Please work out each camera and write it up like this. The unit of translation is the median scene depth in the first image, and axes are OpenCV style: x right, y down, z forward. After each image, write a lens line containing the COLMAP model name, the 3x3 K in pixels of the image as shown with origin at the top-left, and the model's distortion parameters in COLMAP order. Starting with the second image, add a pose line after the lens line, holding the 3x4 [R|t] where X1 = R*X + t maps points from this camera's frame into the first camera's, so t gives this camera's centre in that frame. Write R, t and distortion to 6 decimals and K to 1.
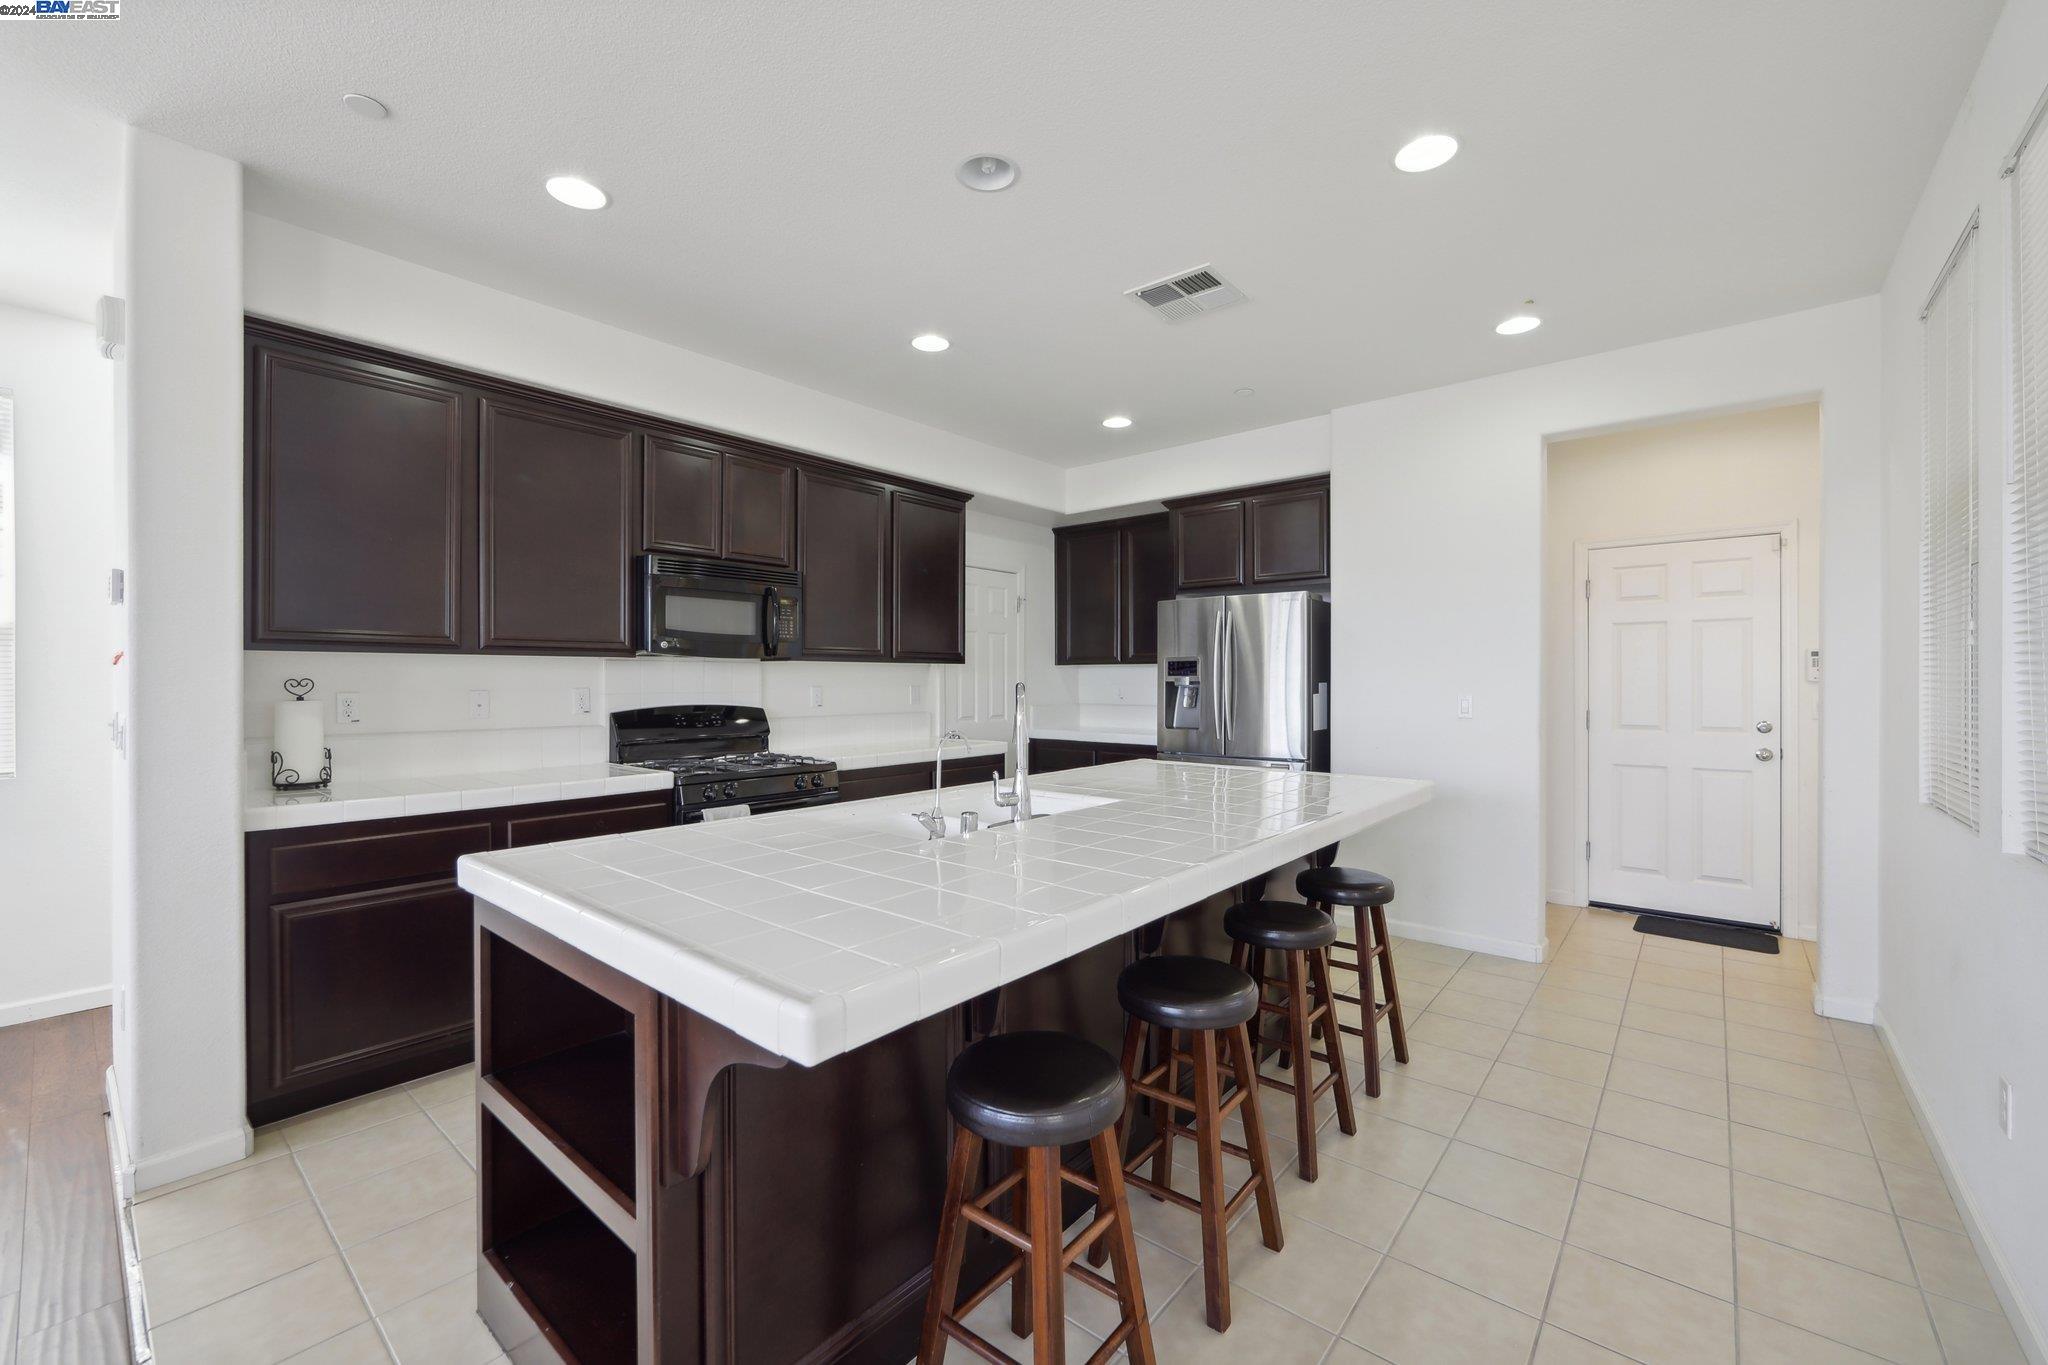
lens RADIAL K [[827.0, 0, 1020.5], [0, 827.0, 686.4], [0, 0, 1]] dist [-0.002522, 0.000219]
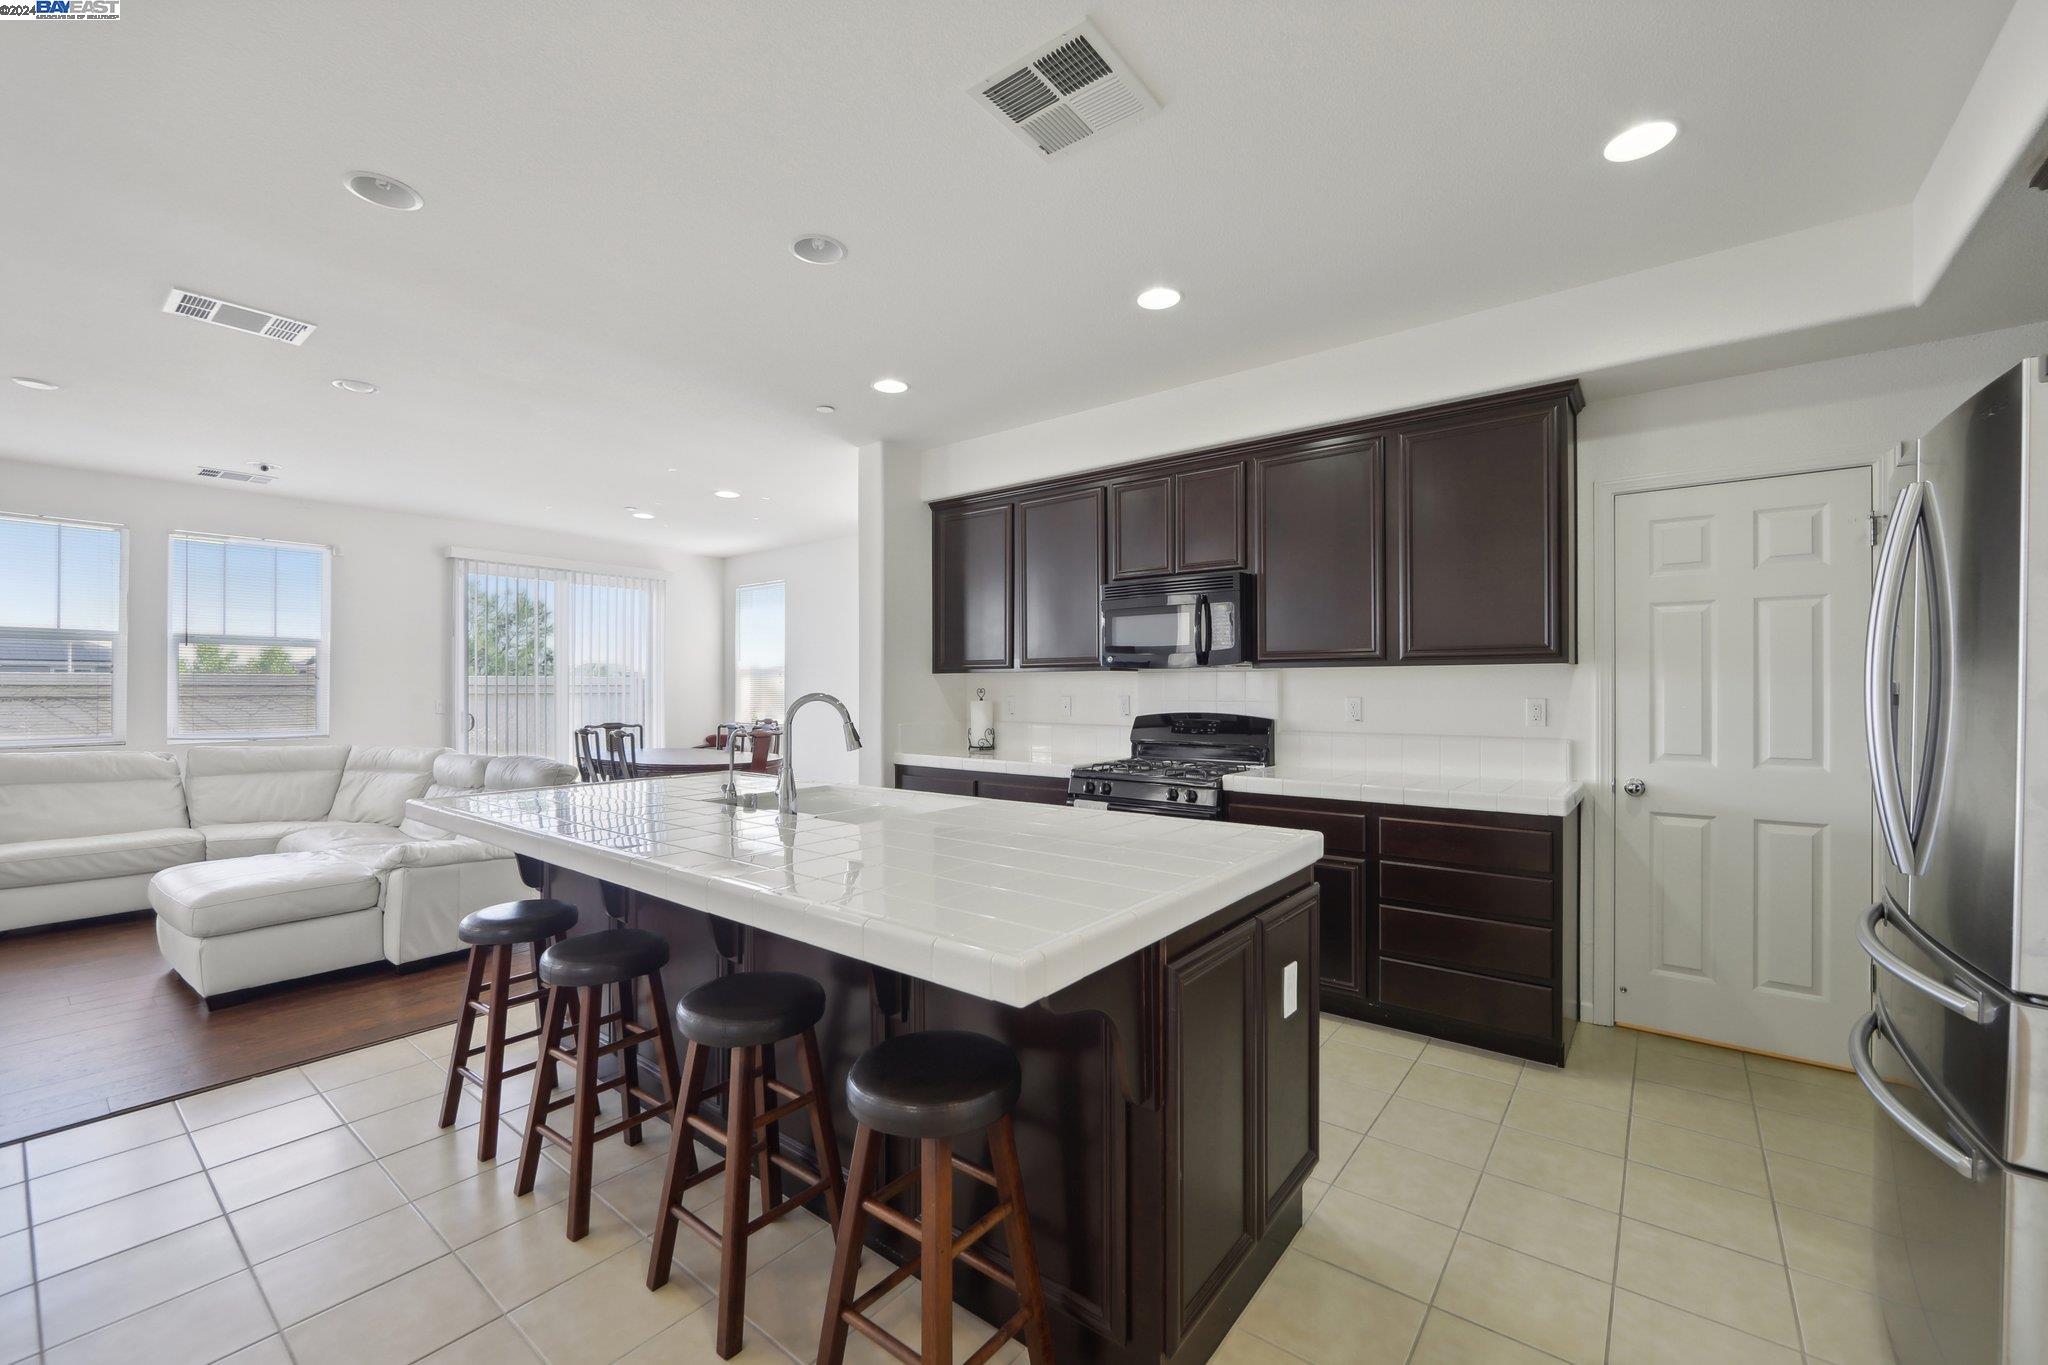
lens RADIAL K [[827.0, 0, 1020.5], [0, 827.0, 686.4], [0, 0, 1]] dist [-0.002522, 0.000219]
pose [[0.032439, -0.003507, -0.999468, 0.634953], [-0.008968, 0.999953, -0.003800, -0.004791], [0.999433, 0.009087, 0.032406, 0.704190]]
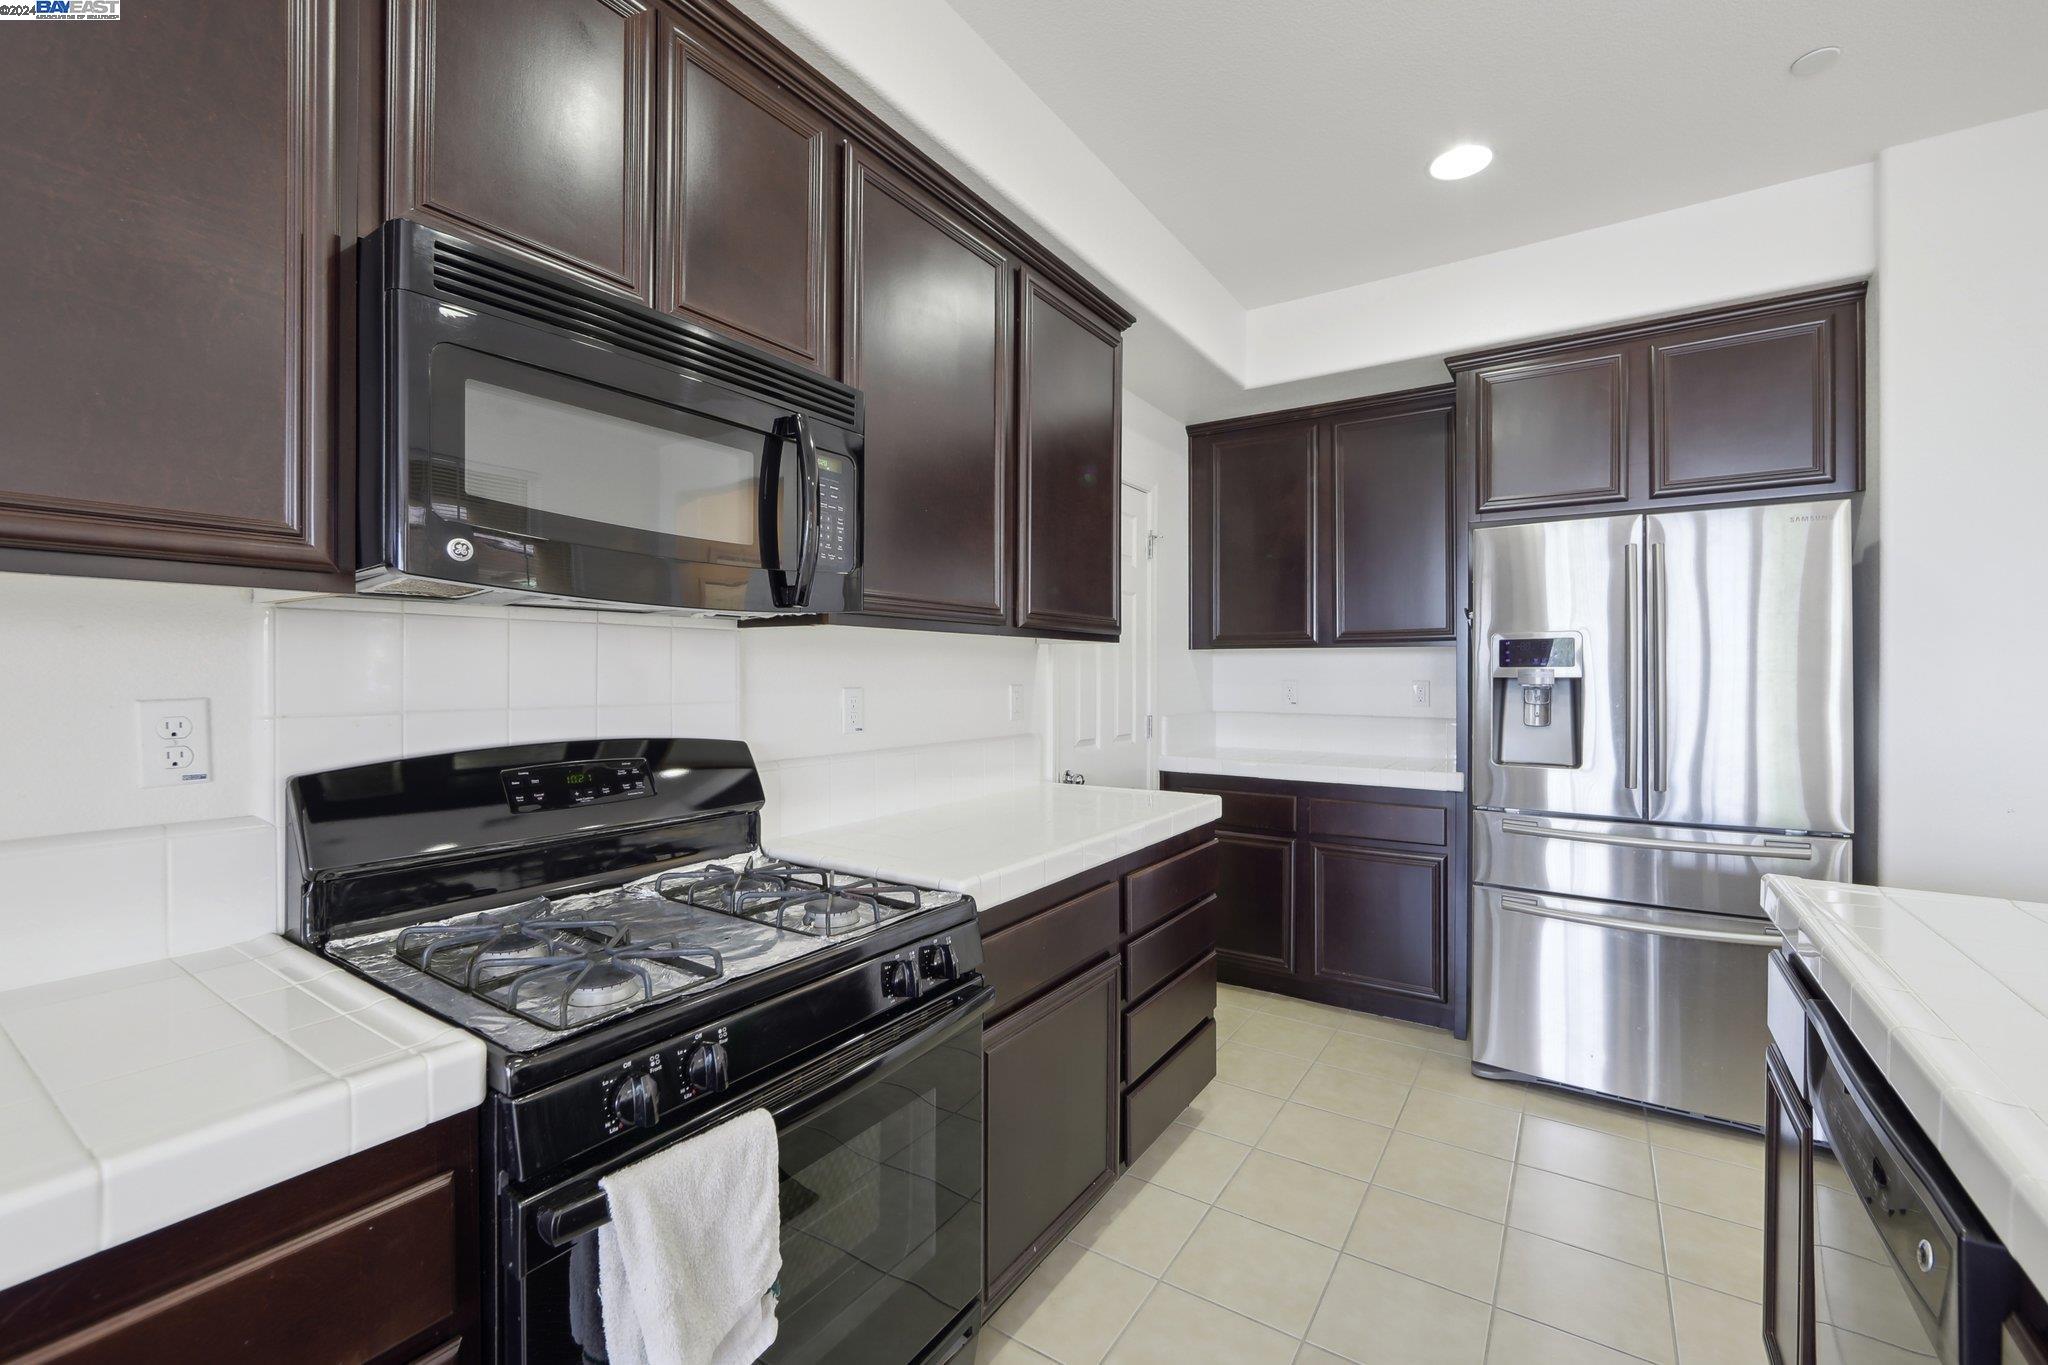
lens RADIAL K [[854.4, 0, 1024.0], [0, 854.4, 682.5], [0, 0, 1]] dist [-0.012672, -0.000028]
pose [[0.992983, 0.002936, 0.118223, -0.229518], [-0.003446, 0.999986, 0.004109, -0.005238], [-0.118209, -0.004488, 0.992979, 0.578687]]
